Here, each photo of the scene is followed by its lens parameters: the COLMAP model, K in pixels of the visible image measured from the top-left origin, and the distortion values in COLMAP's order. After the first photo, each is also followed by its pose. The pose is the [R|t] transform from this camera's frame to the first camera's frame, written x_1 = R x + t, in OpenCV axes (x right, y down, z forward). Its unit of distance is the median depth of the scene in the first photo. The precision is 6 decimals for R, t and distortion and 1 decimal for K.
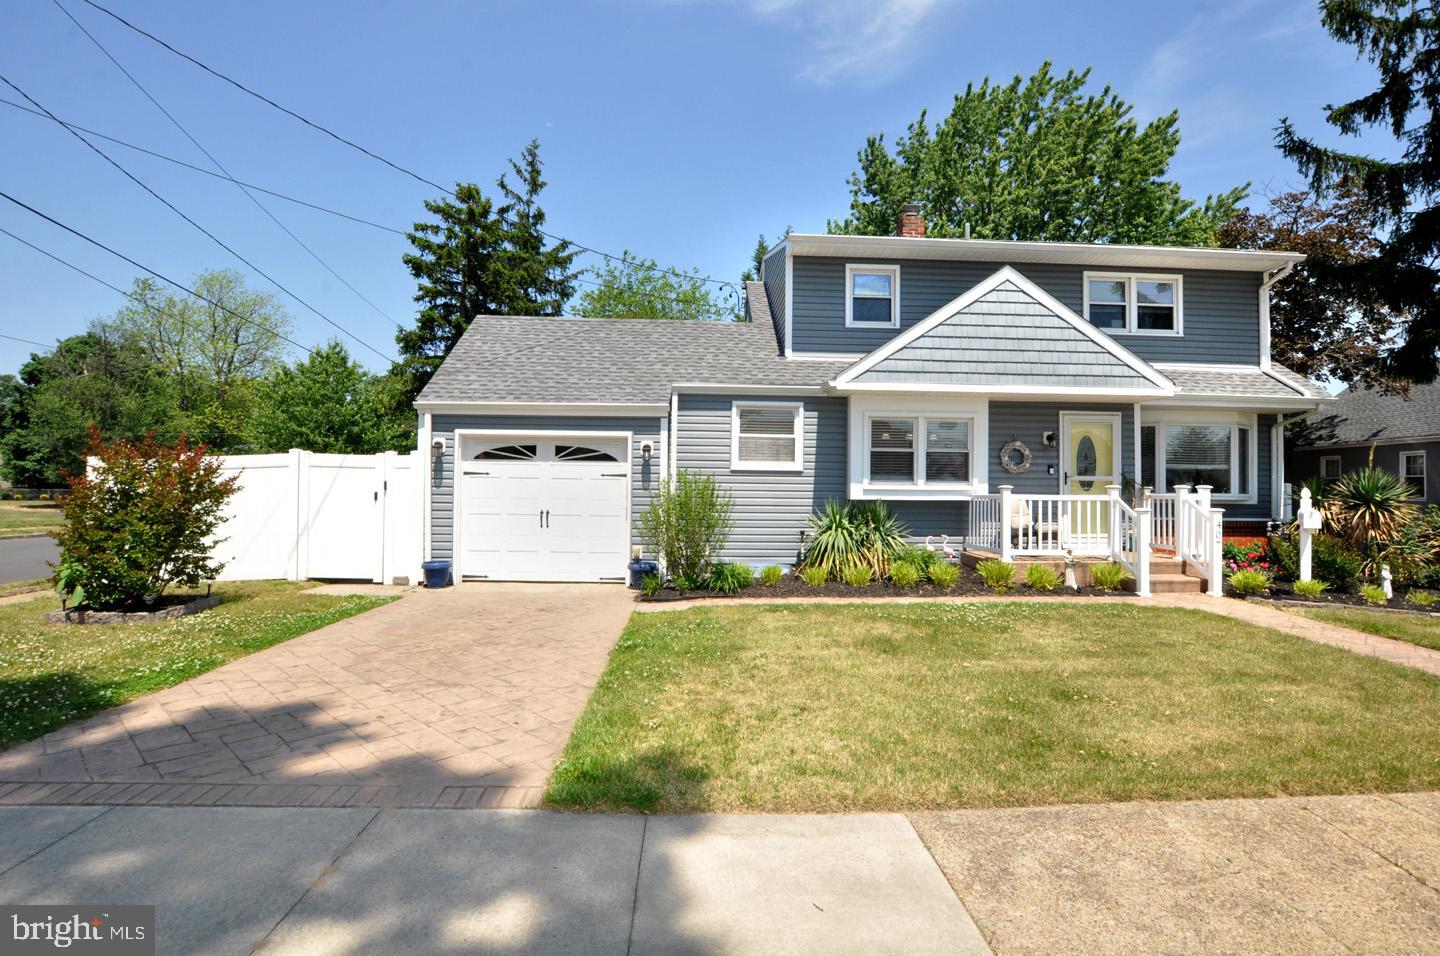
lens RADIAL K [[705.6, 0, 720.1], [0, 705.6, 478.1], [0, 0, 1]] dist [0.000024, 0.000124]
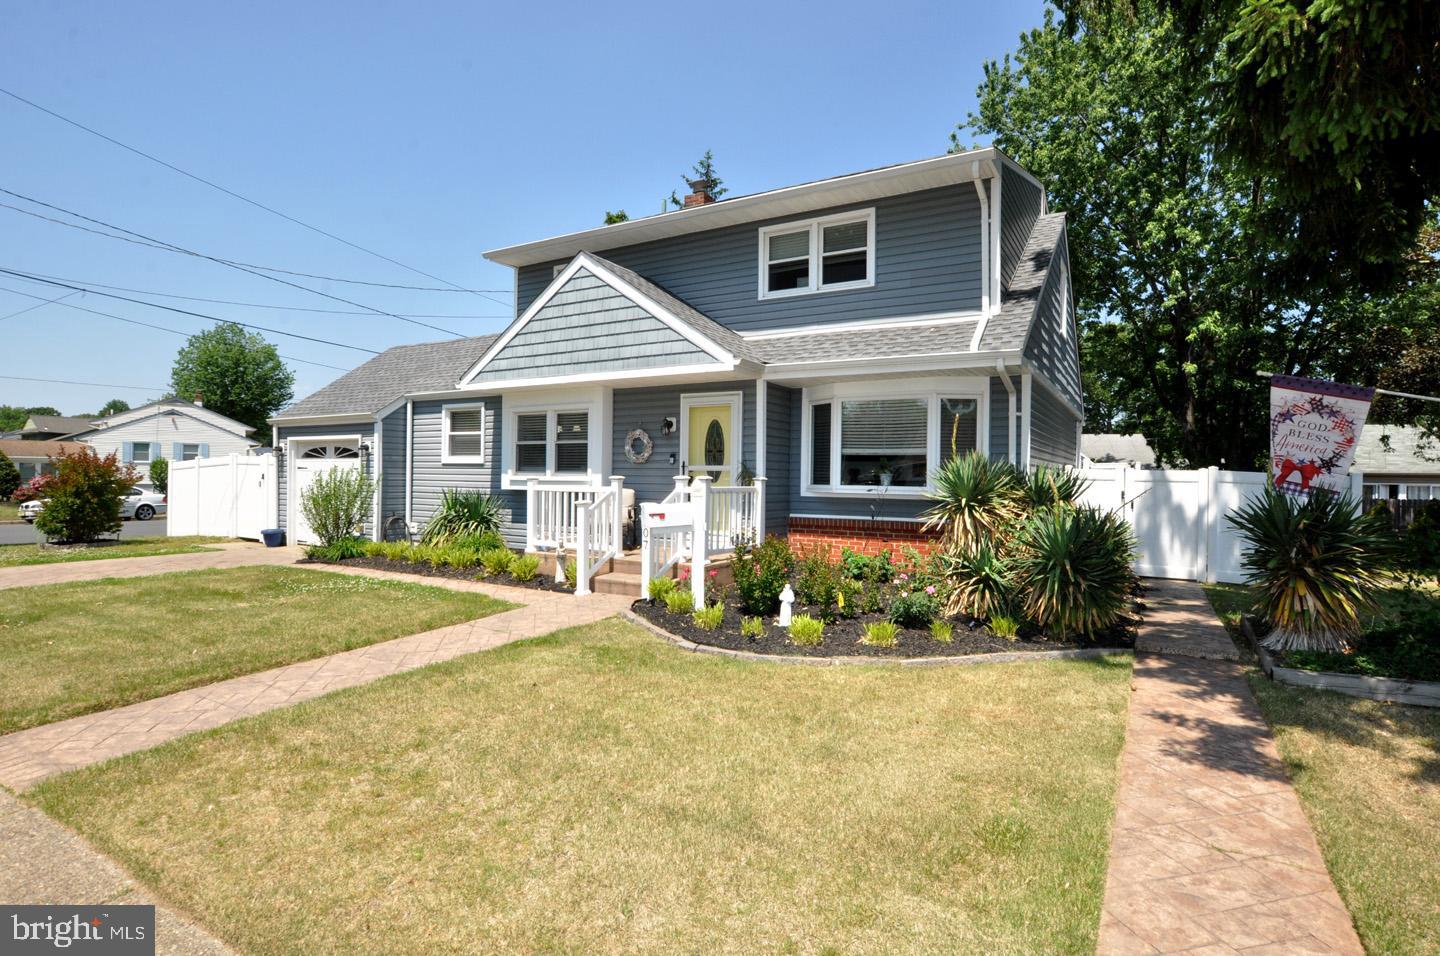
lens RADIAL K [[743.4, 0, 720.1], [0, 743.4, 477.2], [0, 0, 1]] dist [-0.004647, -0.000071]
pose [[0.820694, -0.000446, -0.571368, 1.104263], [0.006573, 0.999941, 0.008661, 0.004255], [0.571330, -0.010864, 0.820649, 0.246644]]
